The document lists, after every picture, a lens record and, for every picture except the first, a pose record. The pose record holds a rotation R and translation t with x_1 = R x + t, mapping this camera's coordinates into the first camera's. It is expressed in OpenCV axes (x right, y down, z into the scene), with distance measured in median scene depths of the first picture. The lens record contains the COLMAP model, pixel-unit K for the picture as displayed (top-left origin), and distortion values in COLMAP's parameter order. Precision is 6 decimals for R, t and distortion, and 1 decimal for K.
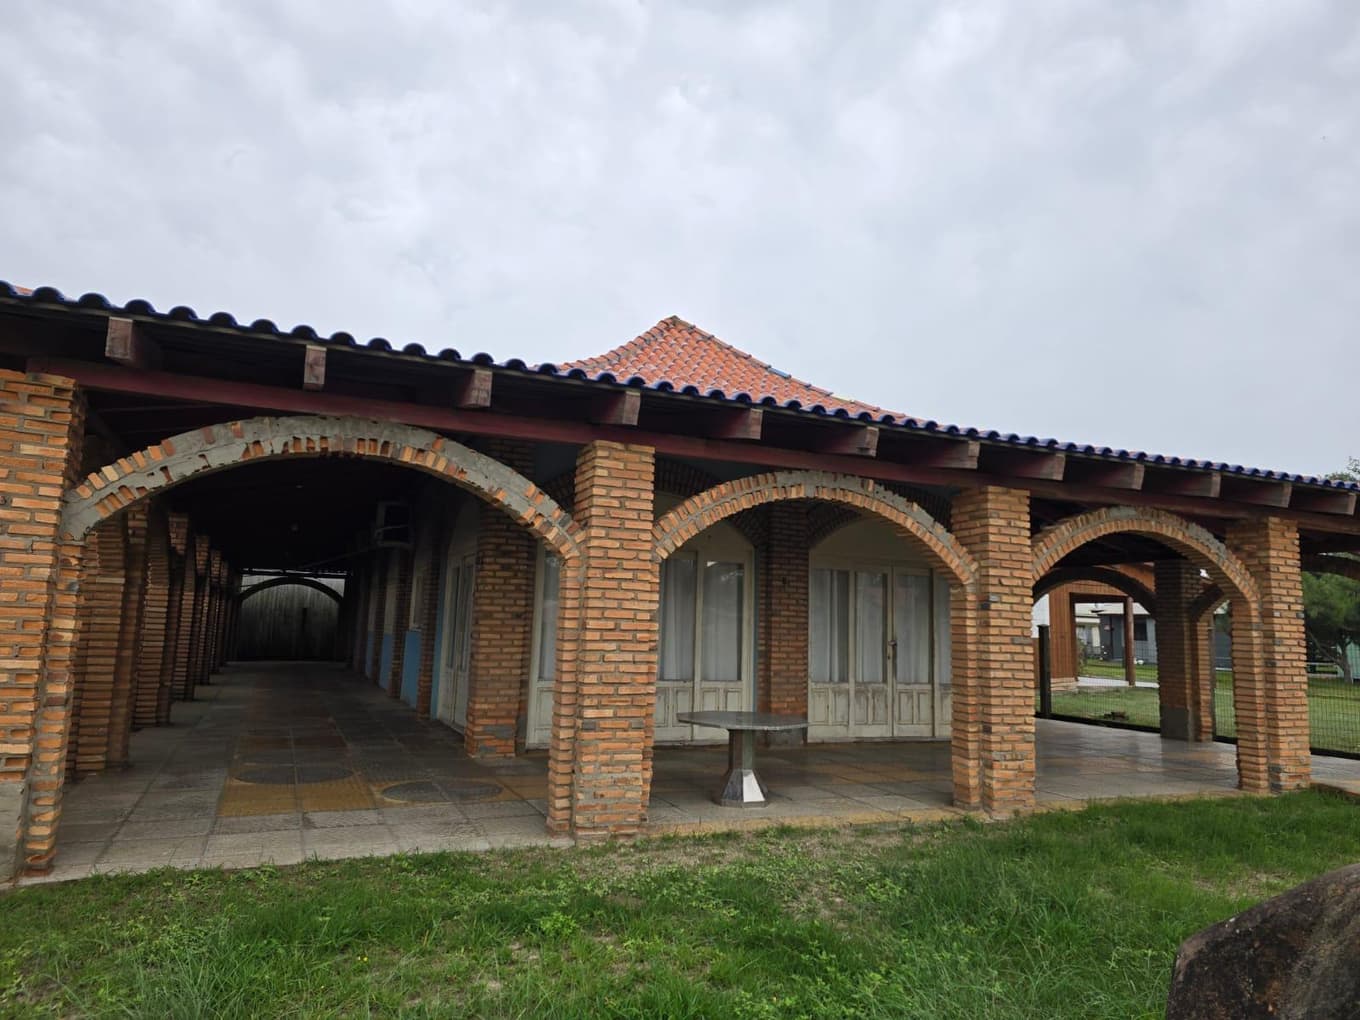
lens RADIAL K [[1034.2, 0, 681.1], [0, 1034.2, 468.4], [0, 0, 1]] dist [0.087938, -0.125674]
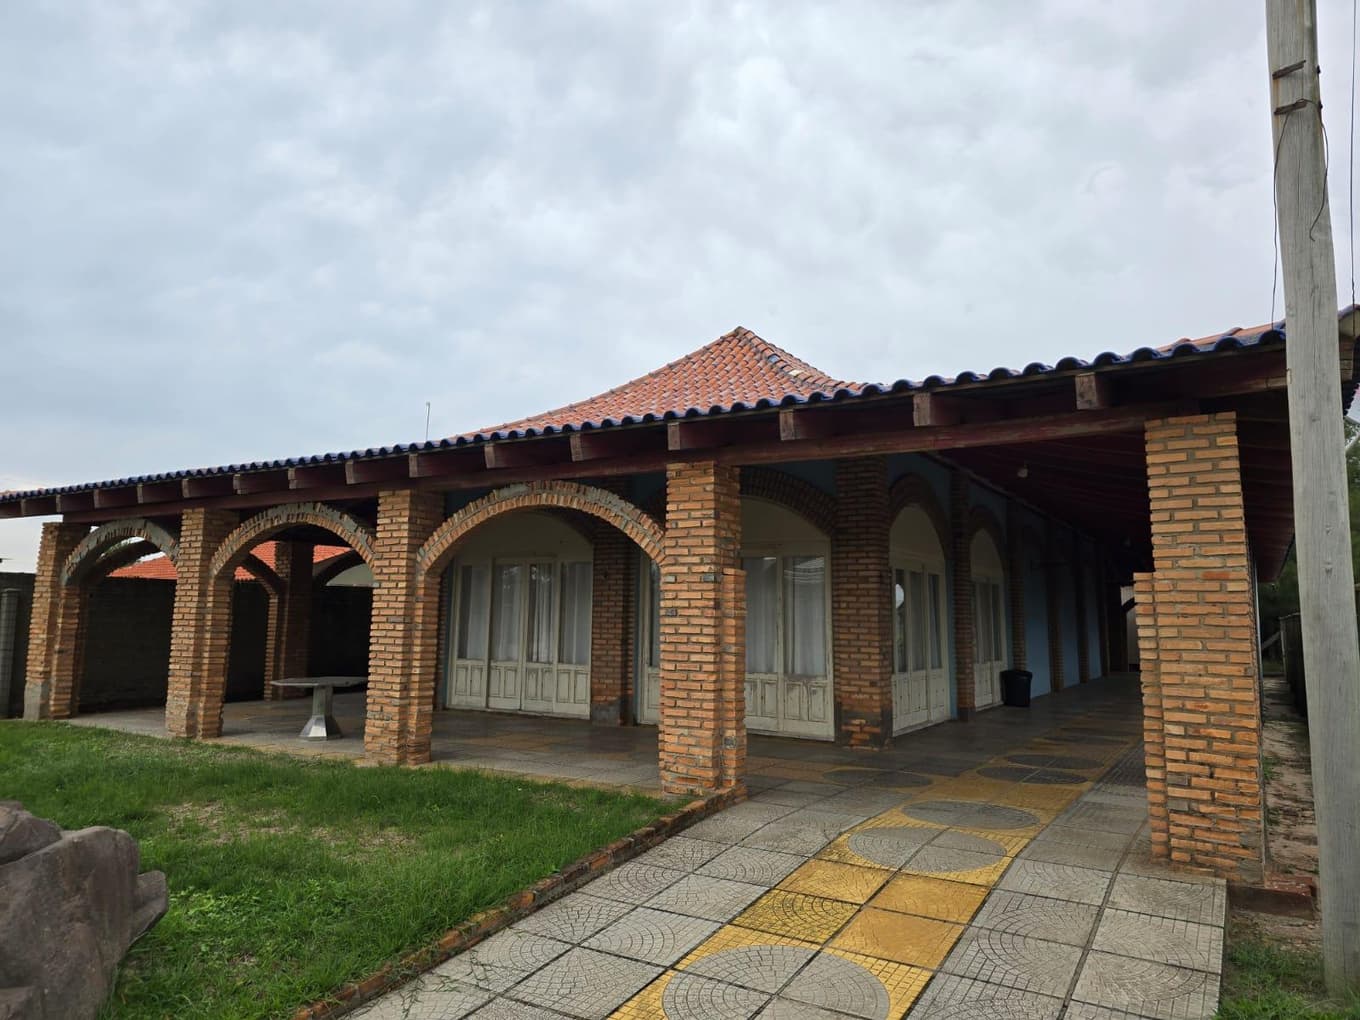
lens RADIAL K [[966.0, 0, 673.3], [0, 966.0, 476.9], [0, 0, 1]] dist [0.059834, -0.075741]
pose [[0.504127, -0.154924, -0.849620, 1.234042], [0.134223, 0.985880, -0.100128, 0.136142], [0.853136, -0.063561, 0.517803, 0.611389]]
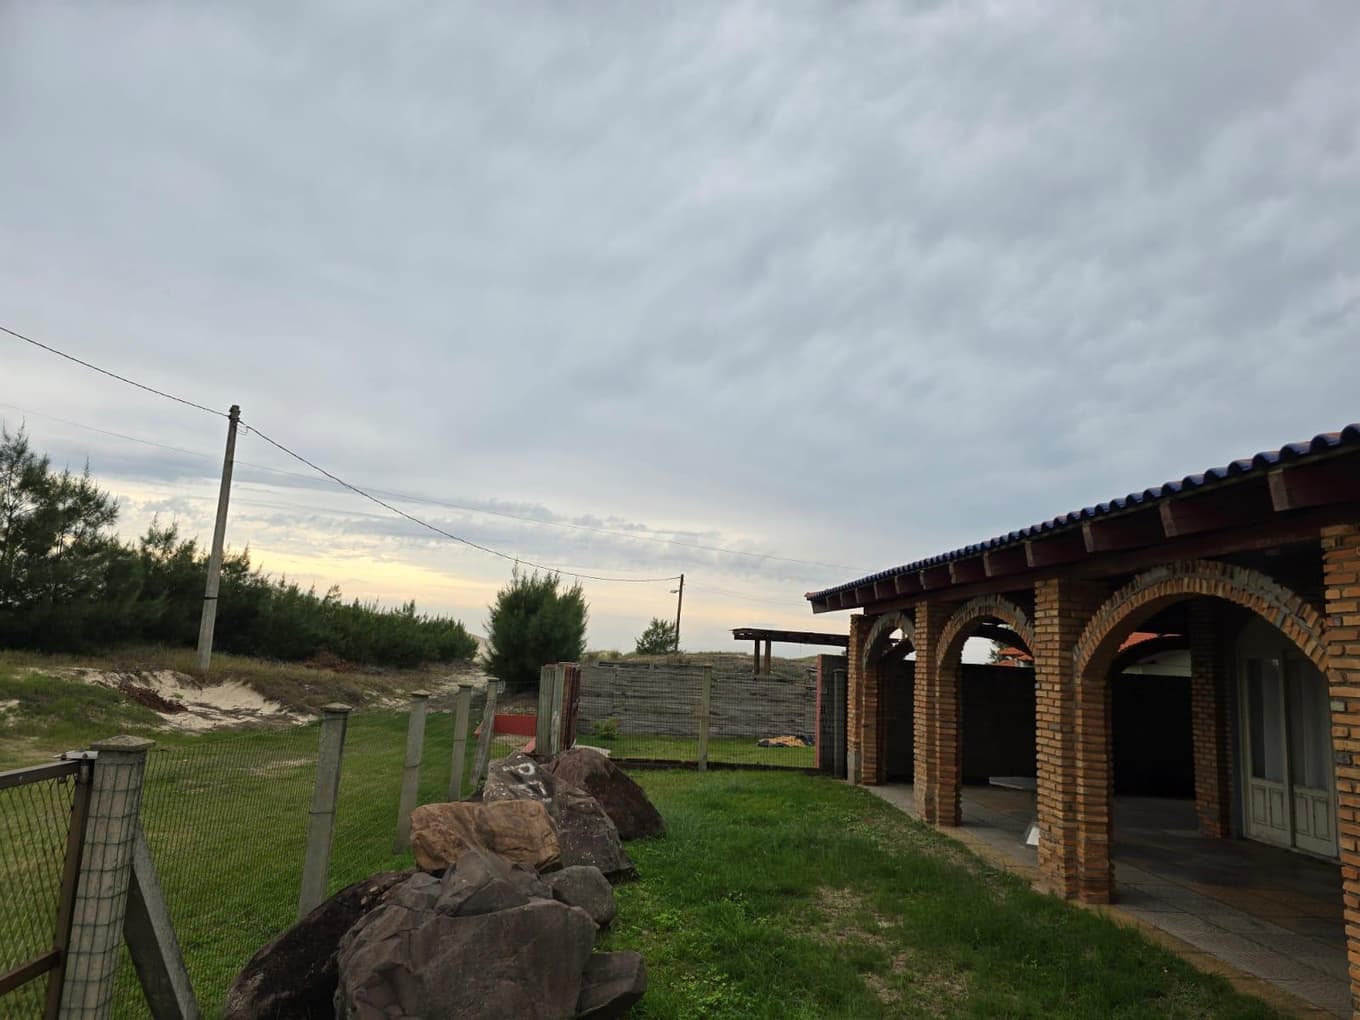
lens RADIAL K [[927.2, 0, 690.1], [0, 927.2, 492.2], [0, 0, 1]] dist [0.065429, -0.063590]
pose [[-0.439138, -0.207216, -0.874196, 1.160444], [0.068761, 0.962432, -0.262672, 0.137948], [0.895784, -0.175460, -0.408393, 0.943900]]
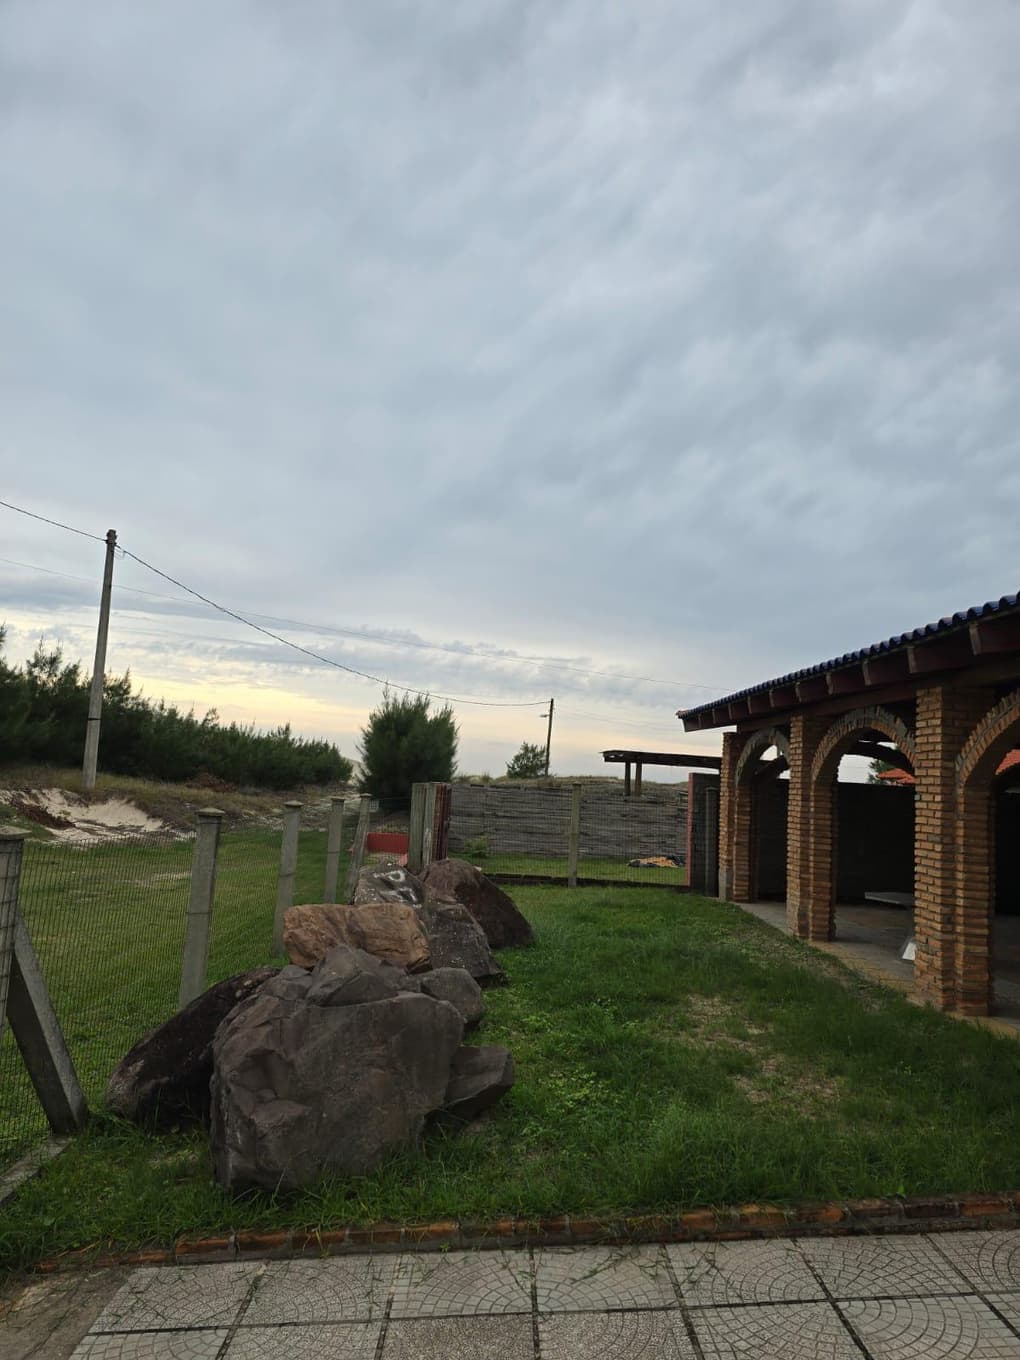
lens RADIAL K [[928.0, 0, 509.1], [0, 928.0, 673.4], [0, 0, 1]] dist [0.068574, -0.069661]
pose [[-0.488959, -0.158724, -0.857745, 1.145389], [0.058155, 0.975187, -0.213607, 0.154524], [0.870366, -0.154328, -0.467596, 0.939142]]
